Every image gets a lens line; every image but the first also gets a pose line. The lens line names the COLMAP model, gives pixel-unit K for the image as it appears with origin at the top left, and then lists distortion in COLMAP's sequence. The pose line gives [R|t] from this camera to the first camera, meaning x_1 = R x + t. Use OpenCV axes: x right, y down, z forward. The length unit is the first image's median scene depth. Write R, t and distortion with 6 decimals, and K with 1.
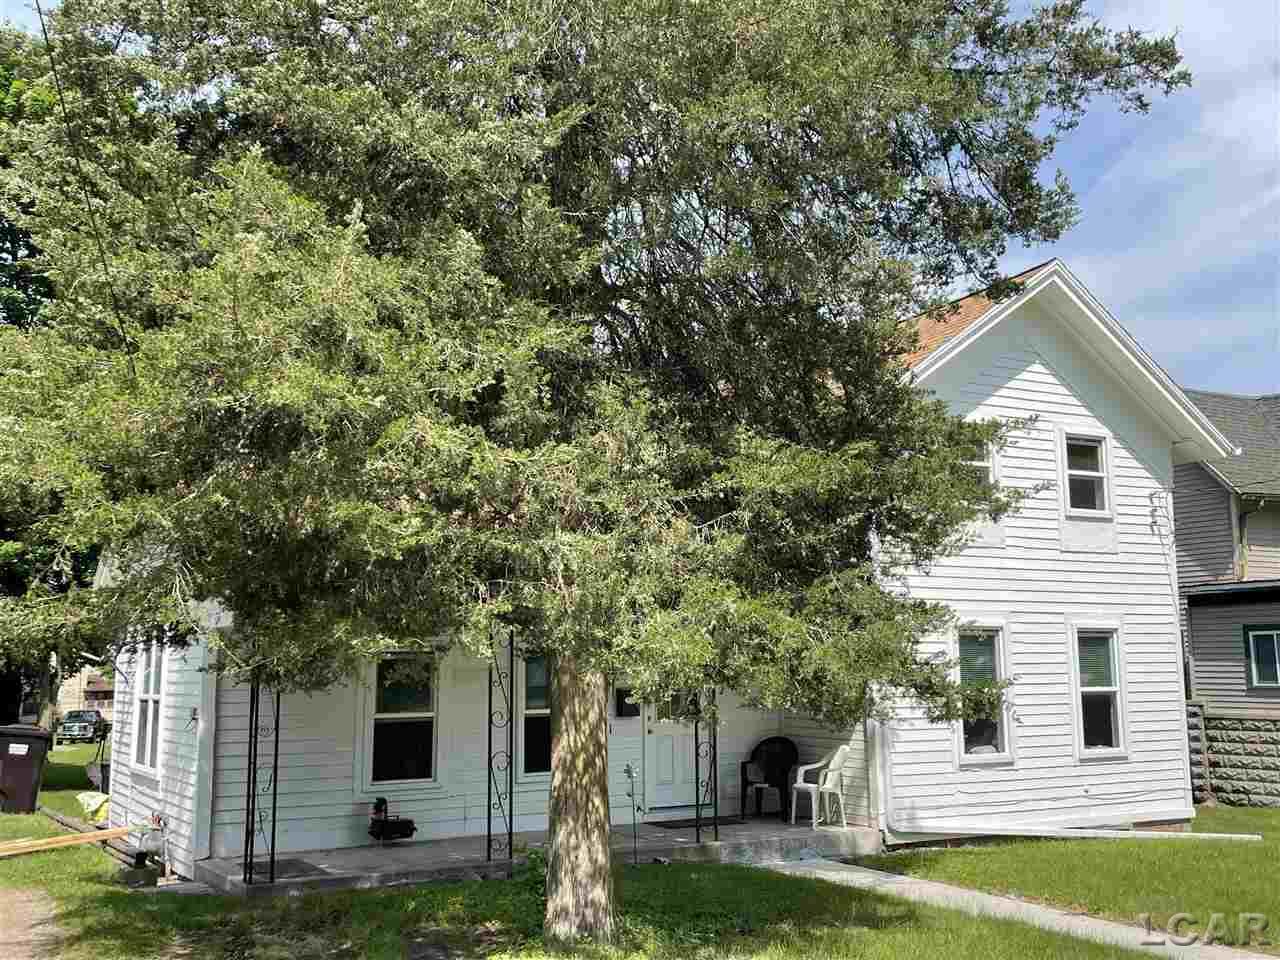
lens RADIAL K [[1352.5, 0, 637.7], [0, 1352.5, 473.9], [0, 0, 1]] dist [0.002224, -0.002817]
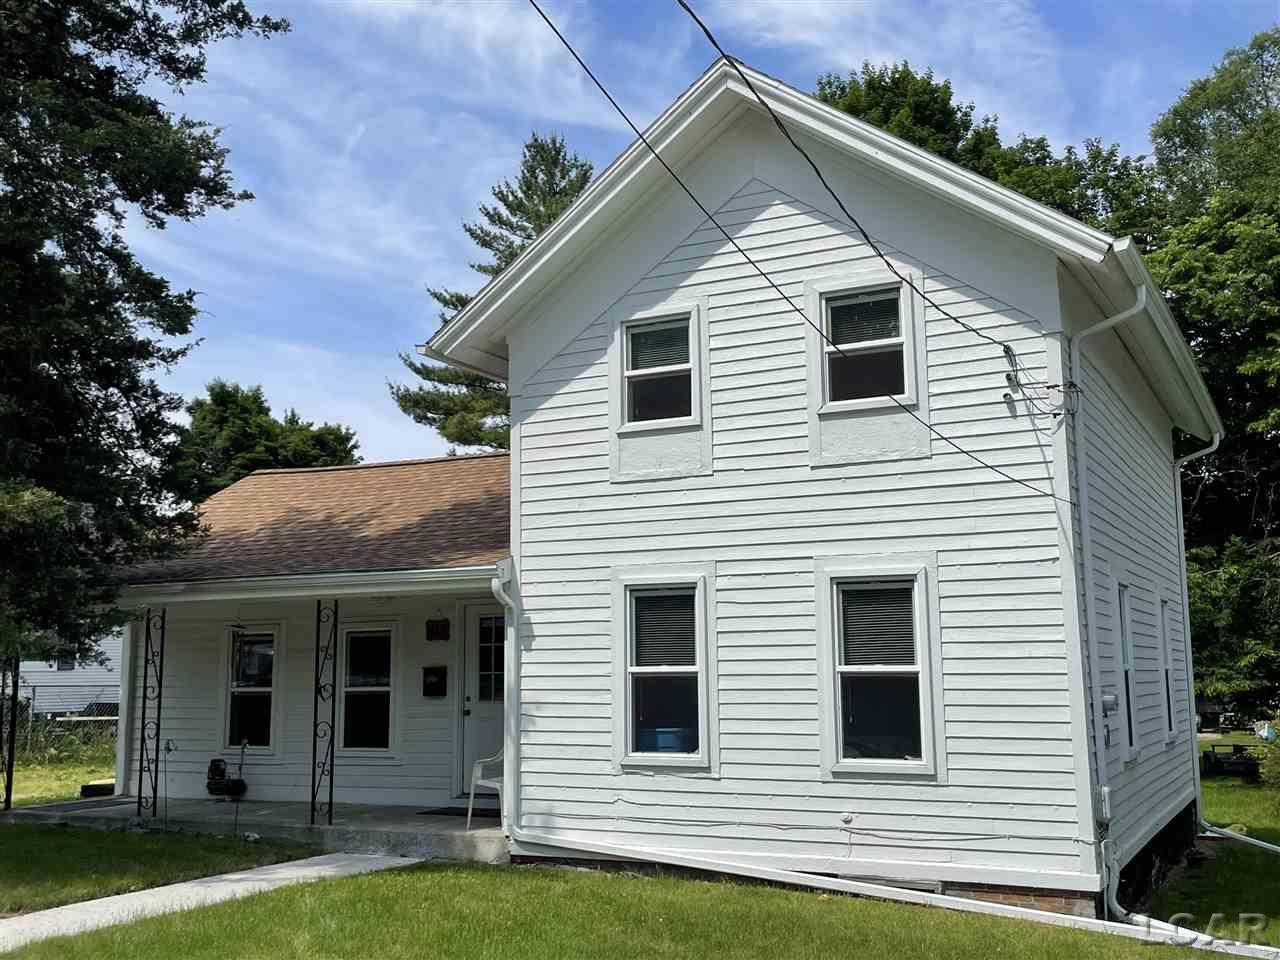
lens RADIAL K [[1334.1, 0, 659.2], [0, 1334.1, 485.0], [0, 0, 1]] dist [0.055563, 0.014402]
pose [[0.563594, -0.108060, -0.818953, 0.827307], [0.126669, 0.990987, -0.043588, 0.086233], [0.816282, -0.079170, 0.572202, 0.552463]]
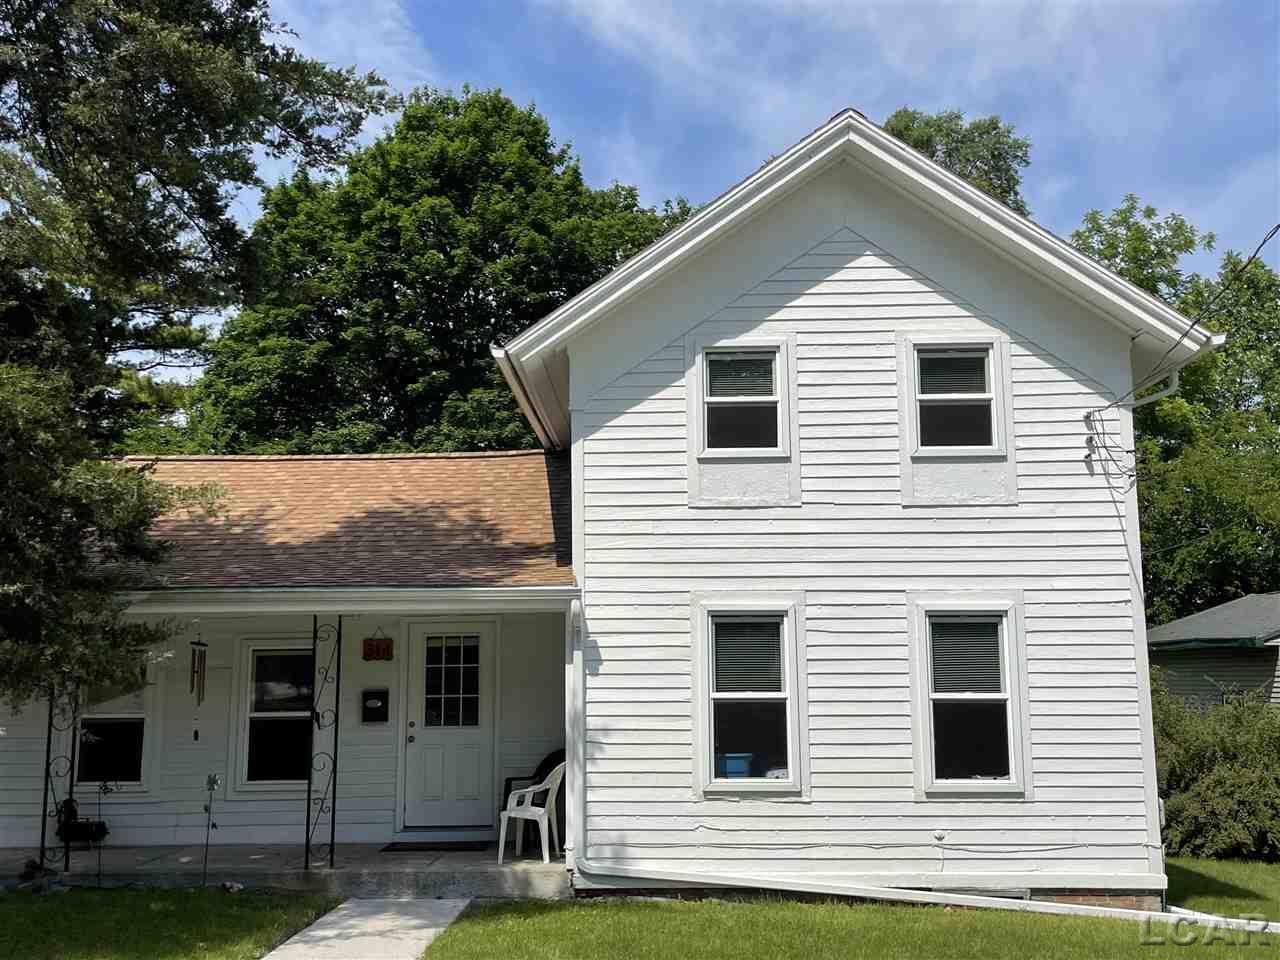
lens RADIAL K [[1335.7, 0, 640.0], [0, 1335.7, 480.0], [0, 0, 1]] dist [0.053238, -0.026694]
pose [[0.863711, -0.067533, -0.499442, 0.555747], [0.071259, 0.997390, -0.011632, 0.041631], [0.498924, -0.025543, 0.866269, 0.304628]]
